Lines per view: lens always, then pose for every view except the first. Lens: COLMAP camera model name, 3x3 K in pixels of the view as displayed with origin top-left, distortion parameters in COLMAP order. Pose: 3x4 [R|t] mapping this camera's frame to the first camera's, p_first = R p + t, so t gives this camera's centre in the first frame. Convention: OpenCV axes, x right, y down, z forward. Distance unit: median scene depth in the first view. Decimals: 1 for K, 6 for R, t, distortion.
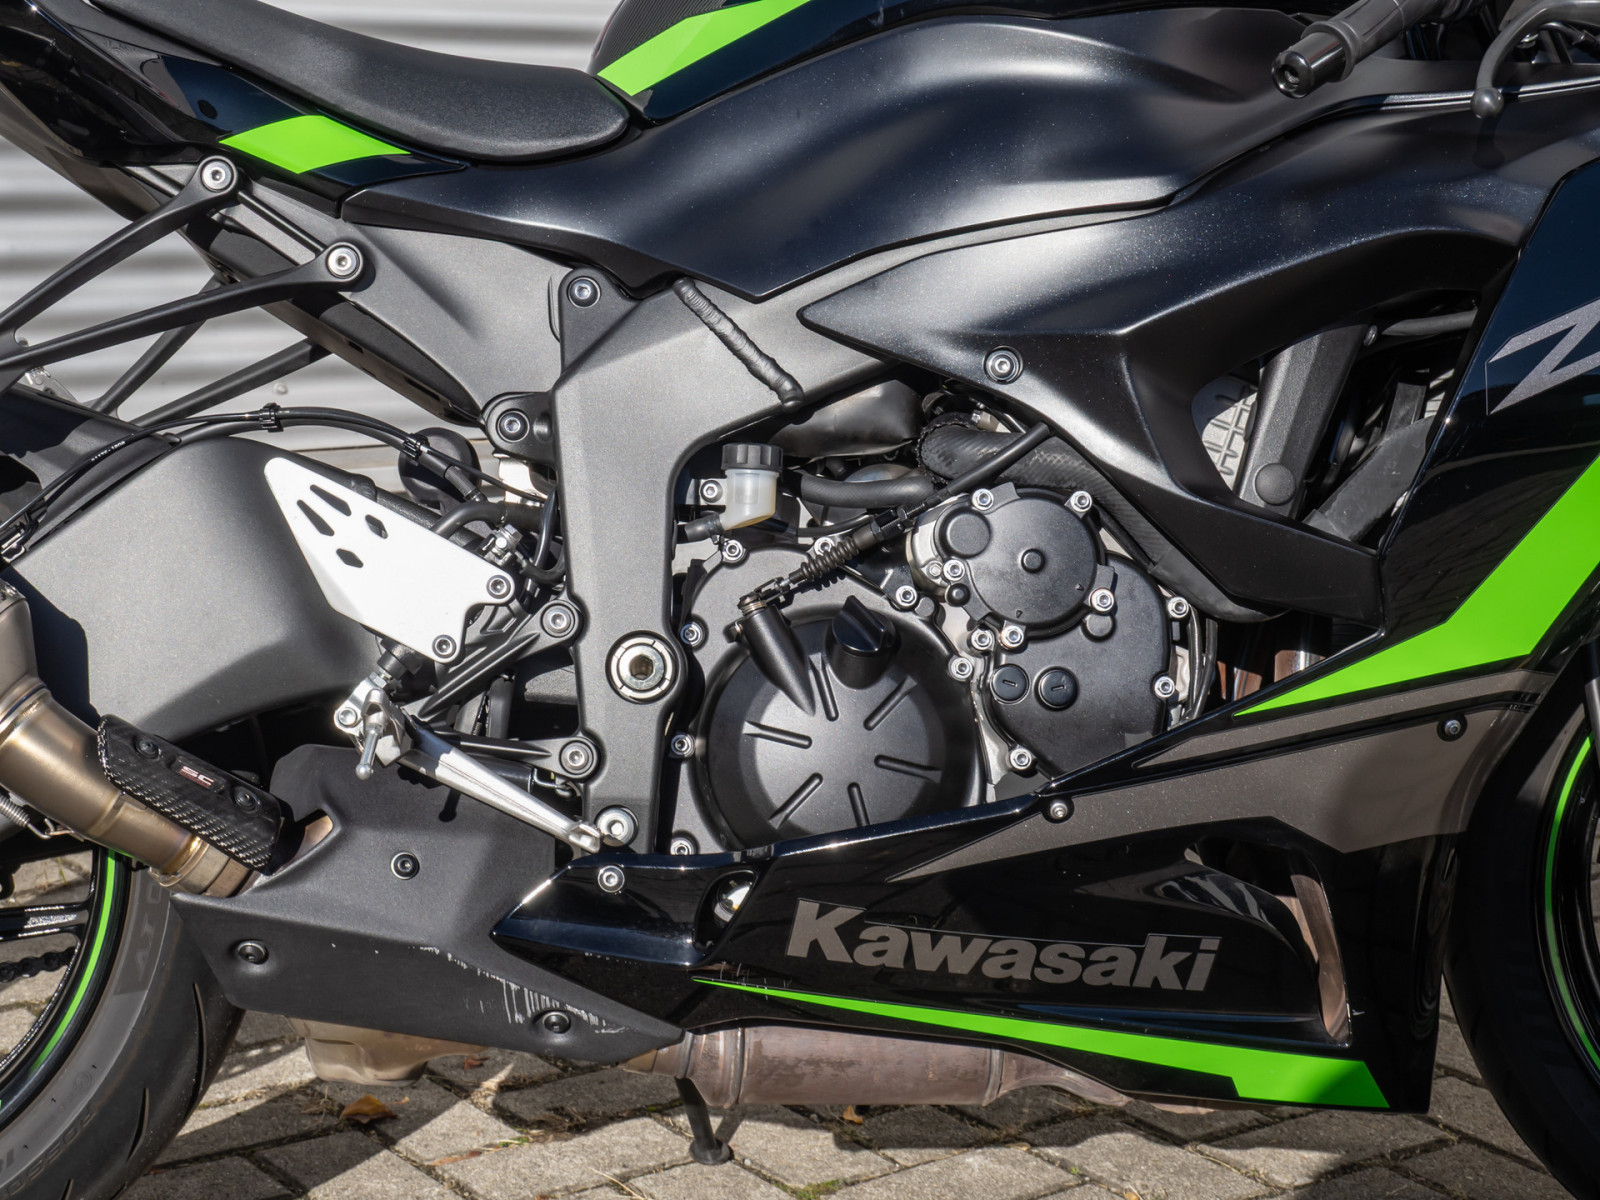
lens RADIAL K [[2990.2, 0, 789.1], [0, 2990.2, 602.6], [0, 0, 1]] dist [0.021123, 0.000000]
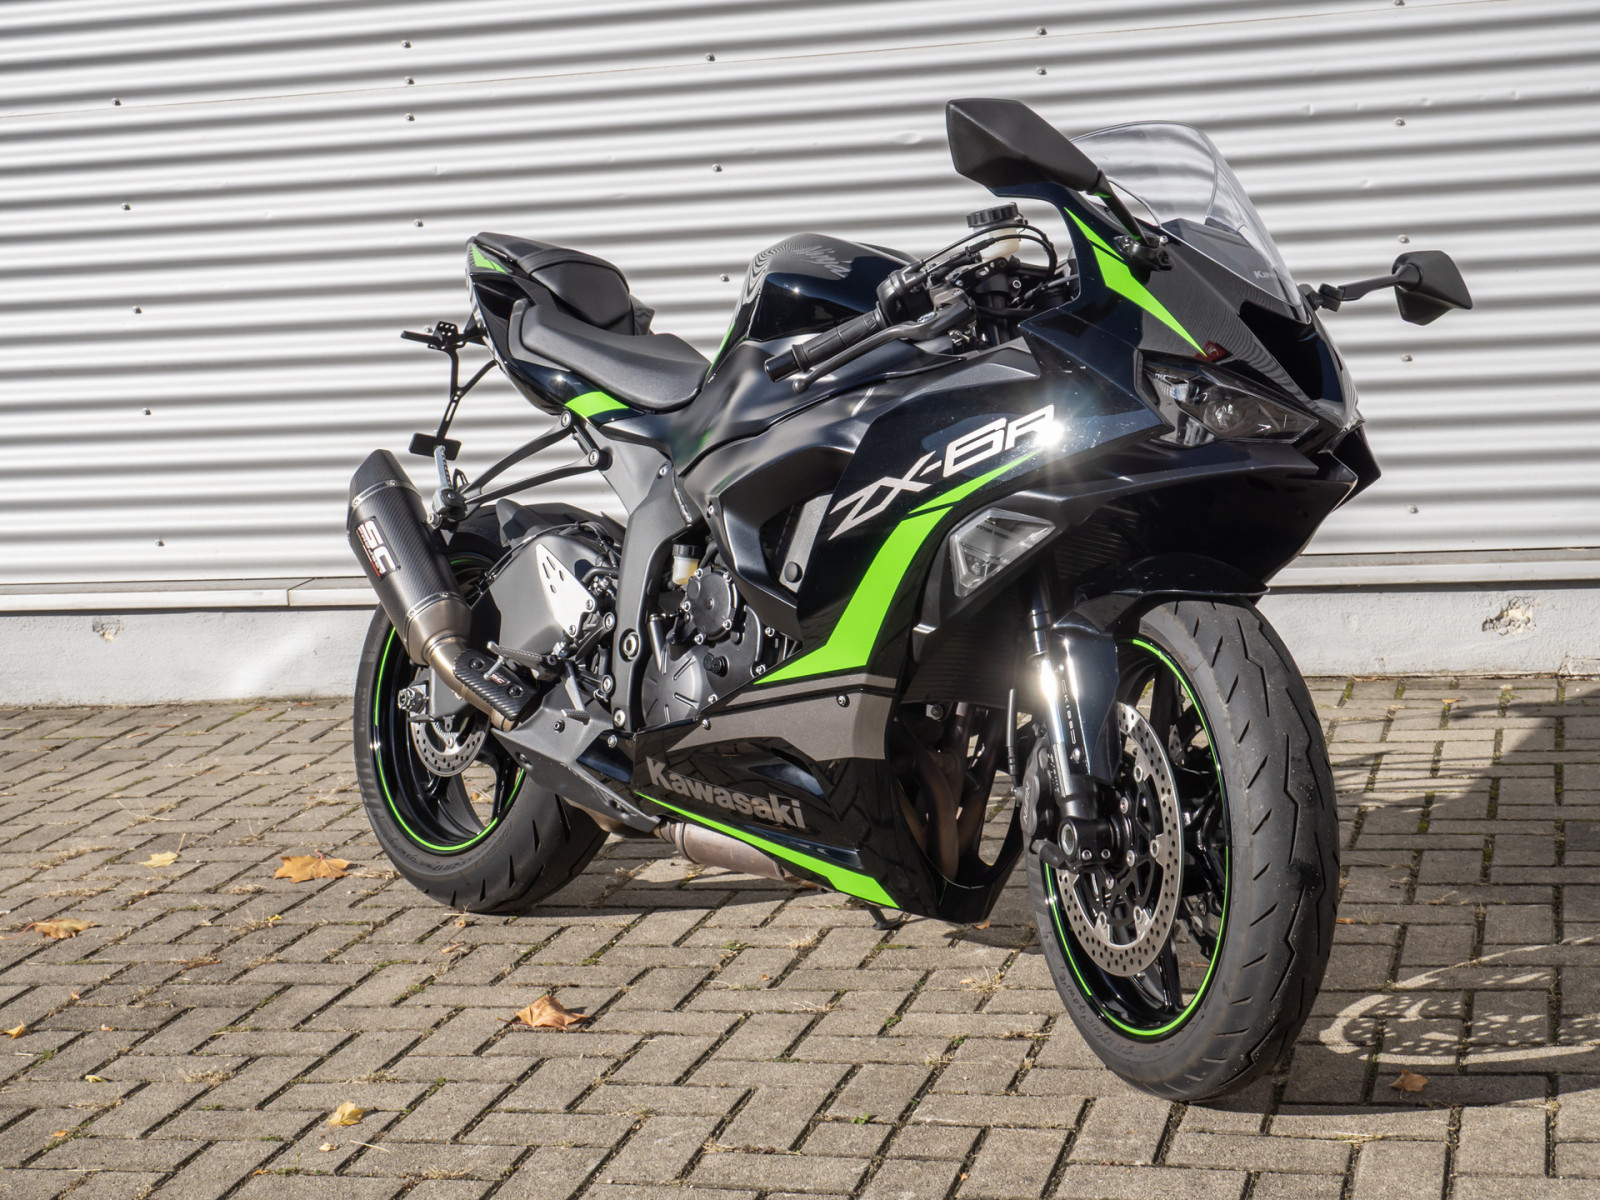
lens RADIAL K [[2690.5, 0, 805.4], [0, 2690.5, 599.9], [0, 0, 1]] dist [0.024962, 0.000000]
pose [[0.599251, 0.045972, -0.799240, 1.575899], [-0.070367, 0.997510, 0.004616, -0.029413], [0.797463, 0.053474, 0.600994, -0.076007]]
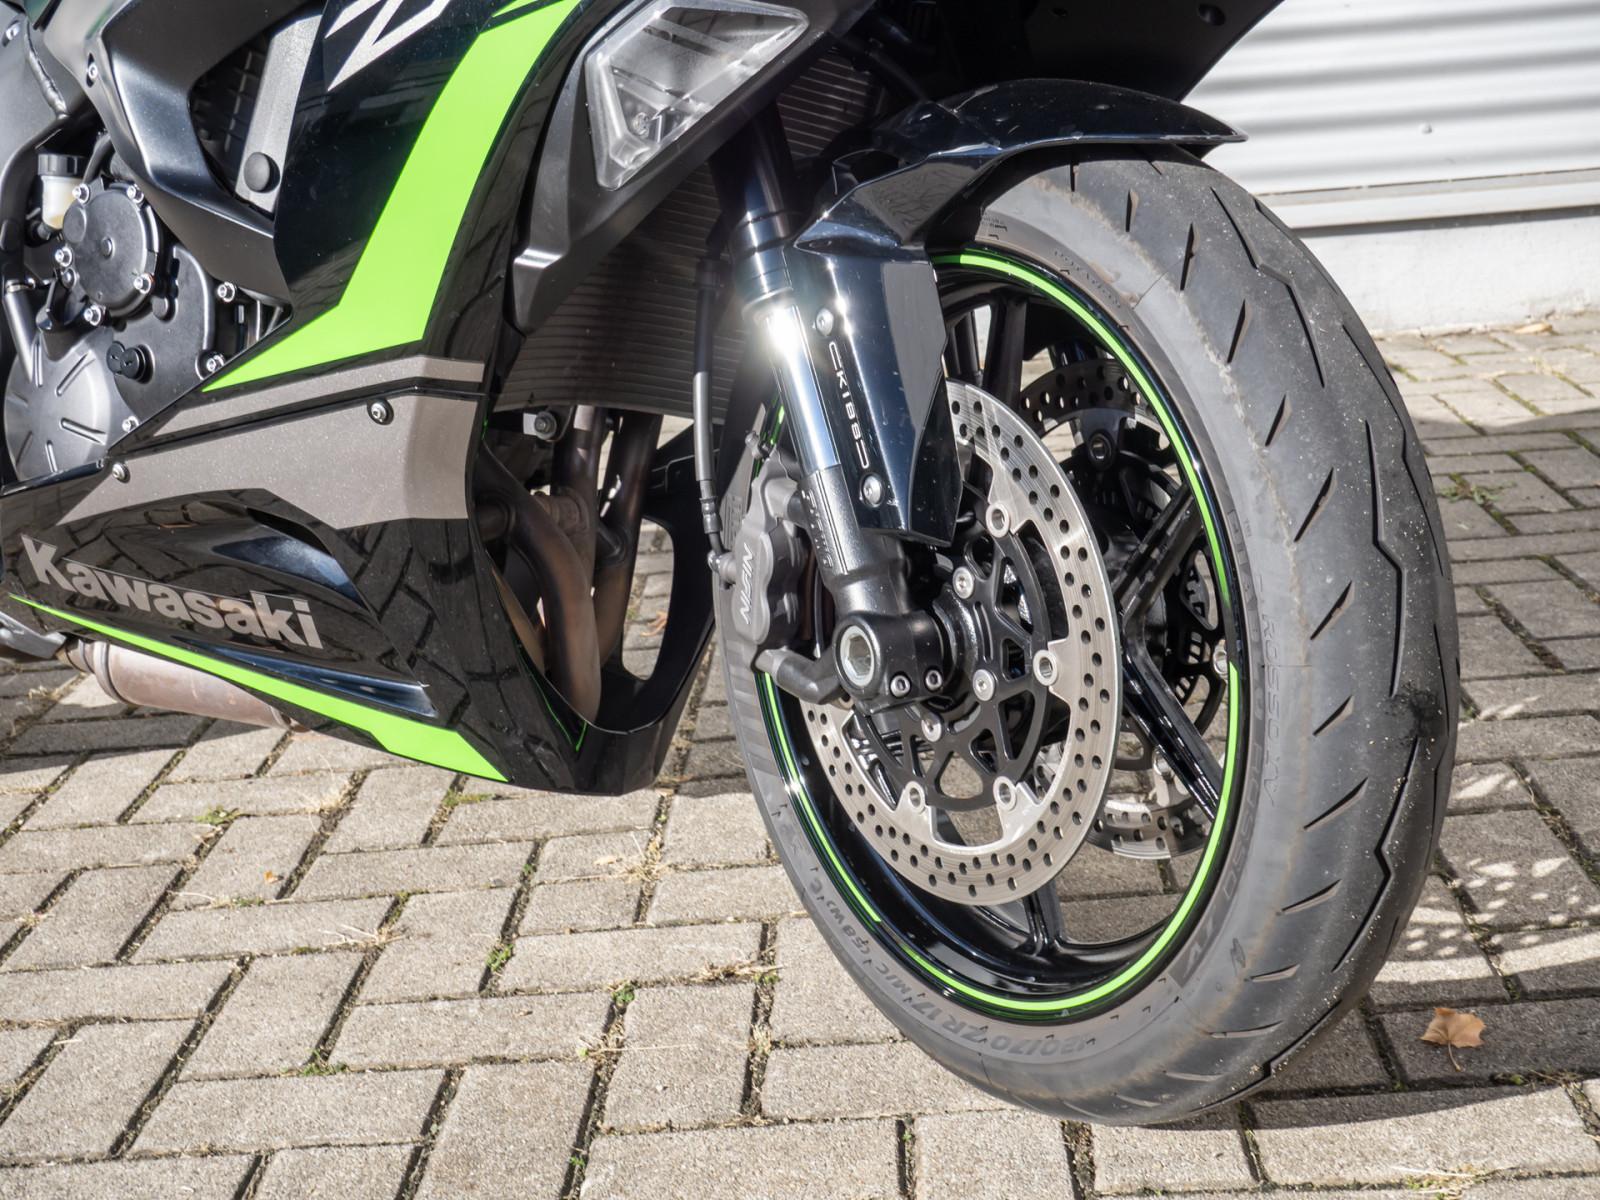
lens RADIAL K [[2208.0, 0, 792.8], [0, 2208.0, 640.3], [0, 0, 1]] dist [0.040554, 0.000000]
pose [[0.764741, 0.098797, -0.636719, 0.799961], [-0.020481, 0.991403, 0.129233, 0.018477], [0.644013, -0.085789, 0.760189, 0.502288]]
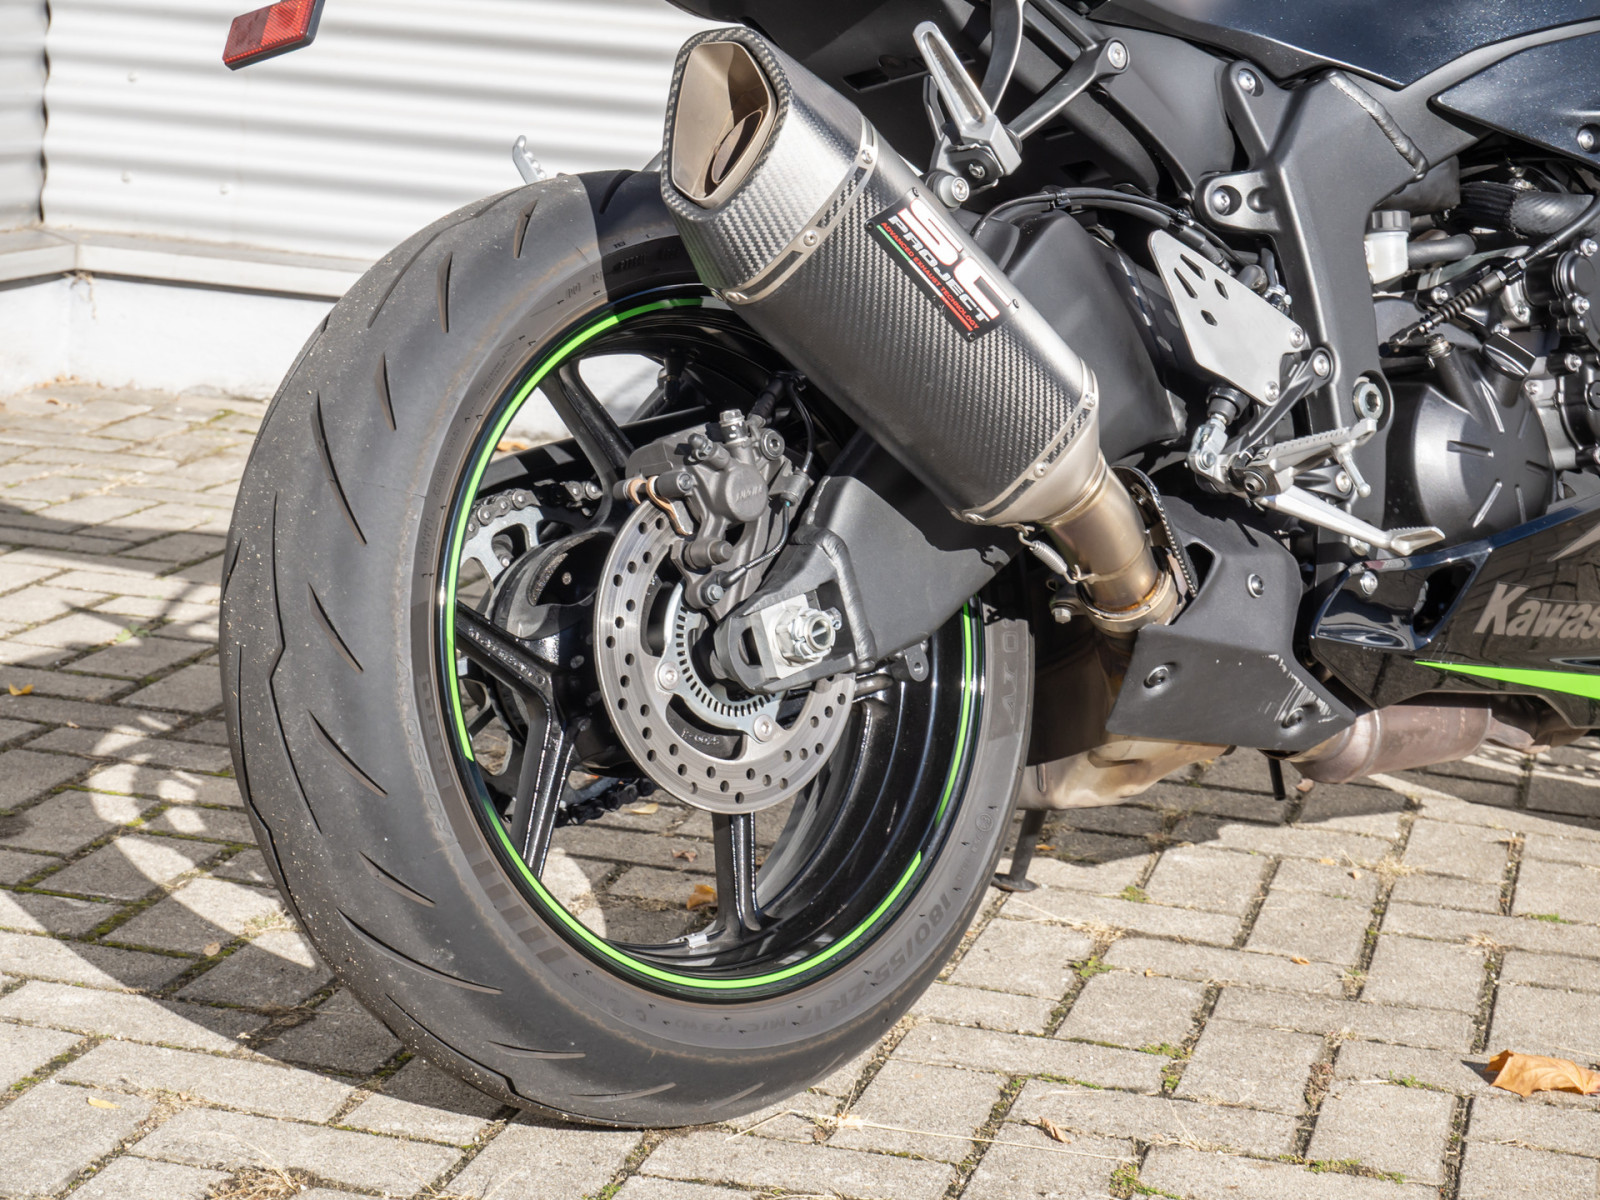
lens RADIAL K [[3567.5, 0, 799.7], [0, 3567.5, 600.2], [0, 0, 1]] dist [-0.010723, 0.000000]
pose [[0.776360, -0.091033, 0.623682, -1.095252], [0.071681, 0.995847, 0.056126, 0.004549], [-0.626201, 0.001132, 0.779661, 0.046333]]
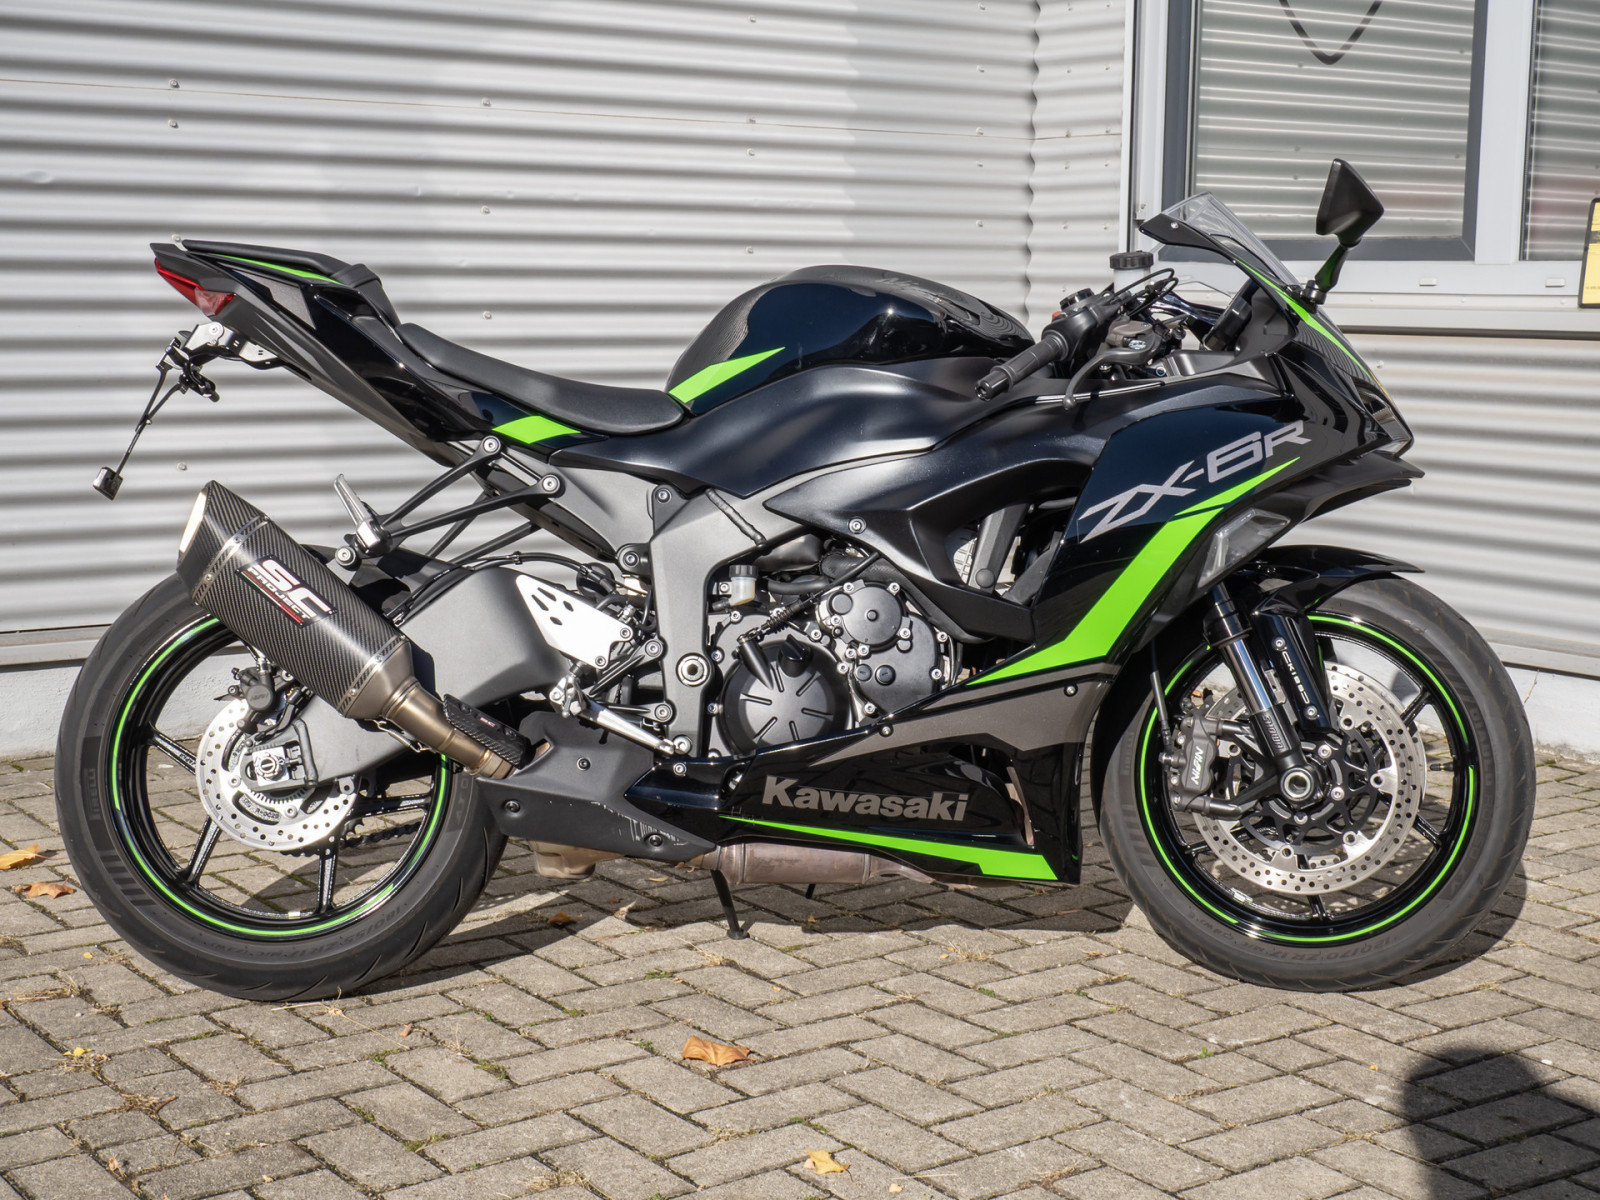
lens RADIAL K [[2479.6, 0, 809.7], [0, 2479.6, 604.7], [0, 0, 1]] dist [0.014902, 0.000000]
pose [[0.999602, -0.019231, -0.020620, 0.071102], [0.017983, 0.998089, -0.059119, 0.080627], [0.021718, 0.058724, 0.998038, -0.762687]]
